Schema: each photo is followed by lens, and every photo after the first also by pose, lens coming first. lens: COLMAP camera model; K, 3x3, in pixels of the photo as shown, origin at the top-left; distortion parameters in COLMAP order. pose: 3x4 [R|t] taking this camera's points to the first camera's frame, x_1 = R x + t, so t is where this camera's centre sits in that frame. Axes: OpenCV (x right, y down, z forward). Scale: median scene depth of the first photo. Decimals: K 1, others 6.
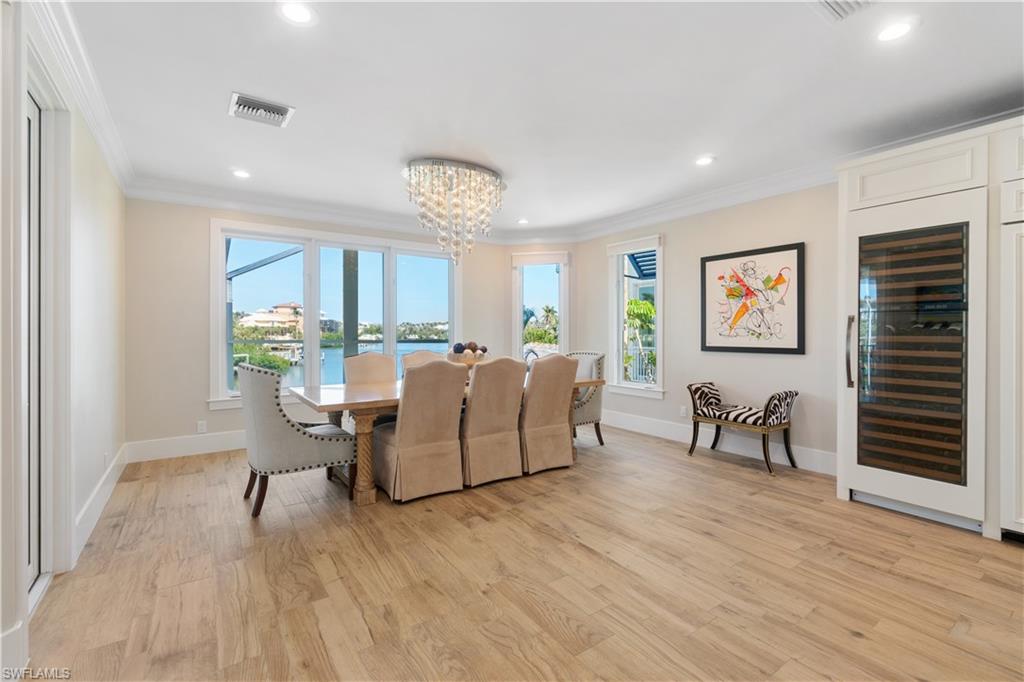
lens RADIAL K [[449.0, 0, 508.4], [0, 449.0, 335.7], [0, 0, 1]] dist [-0.001534, 0.000025]
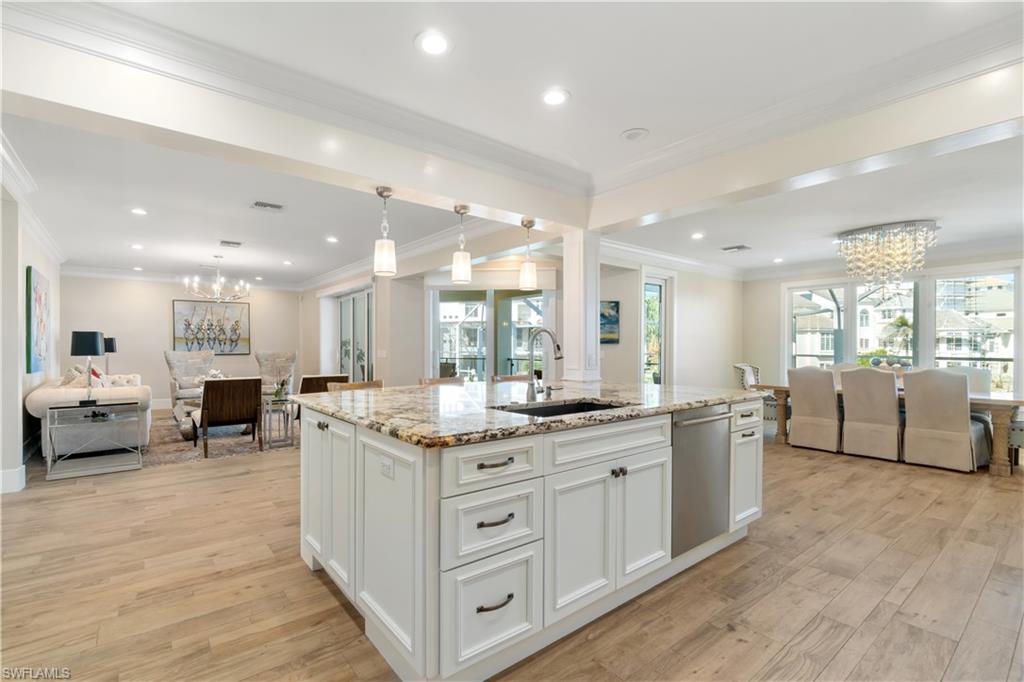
lens RADIAL K [[464.0, 0, 500.6], [0, 464.0, 349.7], [0, 0, 1]] dist [-0.000349, 0.000041]
pose [[0.067415, 0.004815, -0.997713, 1.650012], [-0.009077, 0.999950, 0.004213, -0.003093], [0.997684, 0.008773, 0.067455, -0.290181]]
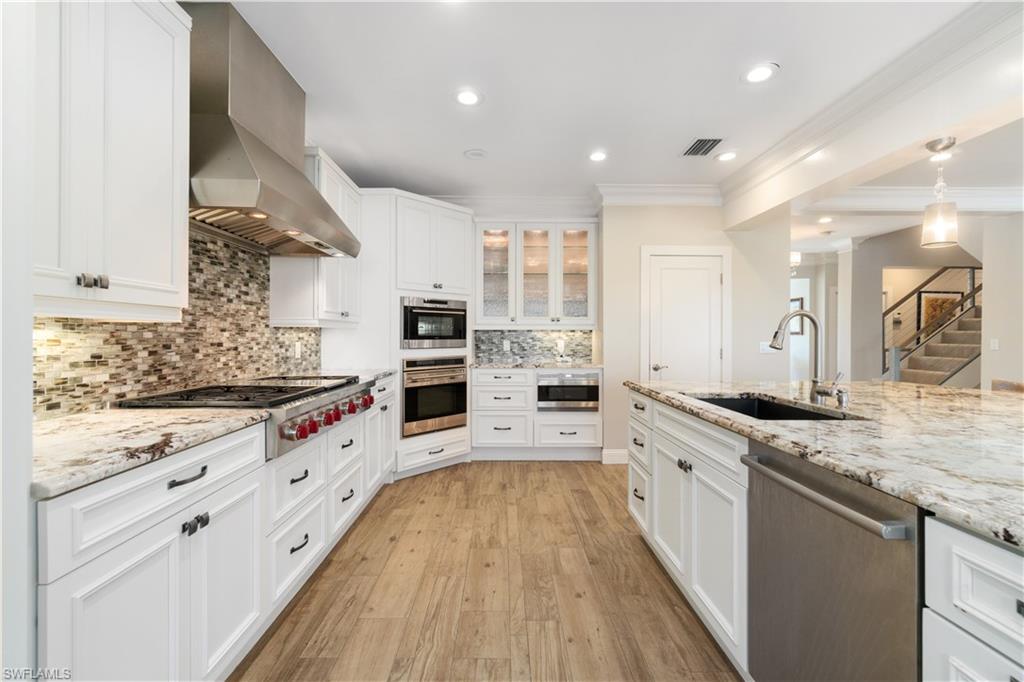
lens RADIAL K [[449.0, 0, 508.4], [0, 449.0, 335.7], [0, 0, 1]] dist [-0.001534, 0.000025]
pose [[-0.832147, -0.001294, 0.554553, 0.811711], [0.002568, 0.999978, 0.006188, -0.010425], [-0.554549, 0.006574, -0.832125, 0.617737]]
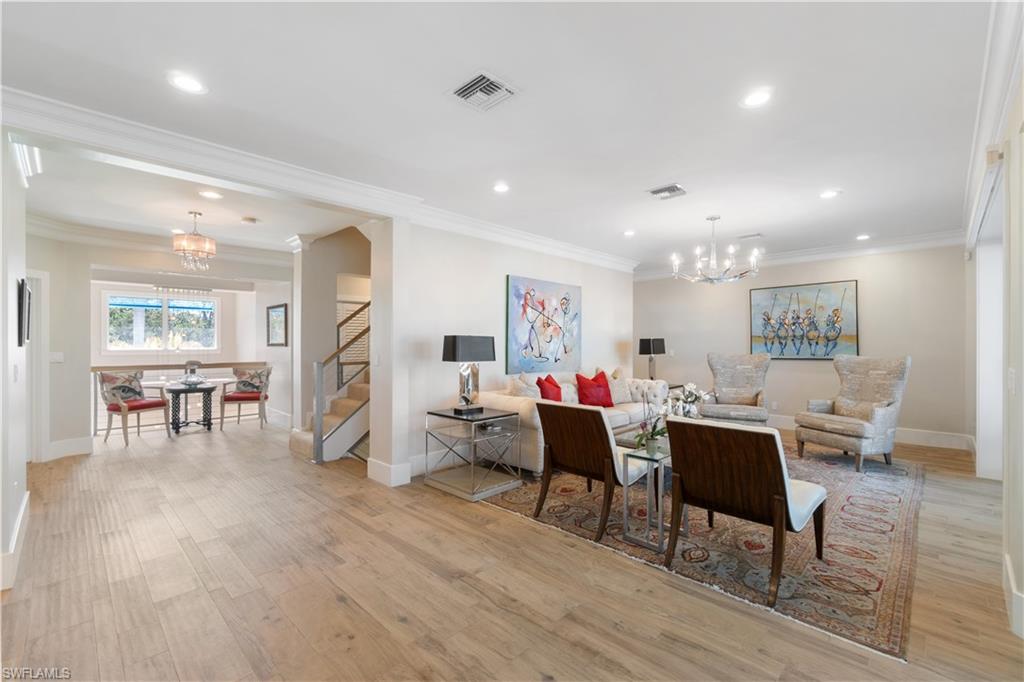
lens RADIAL K [[439.4, 0, 507.4], [0, 439.4, 346.1], [0, 0, 1]] dist [-0.003089, -0.000315]
pose [[-0.982988, 0.001922, -0.183662, 0.094222], [-0.000820, 0.999889, 0.014853, -0.033396], [0.183670, 0.014751, -0.982877, -0.184686]]
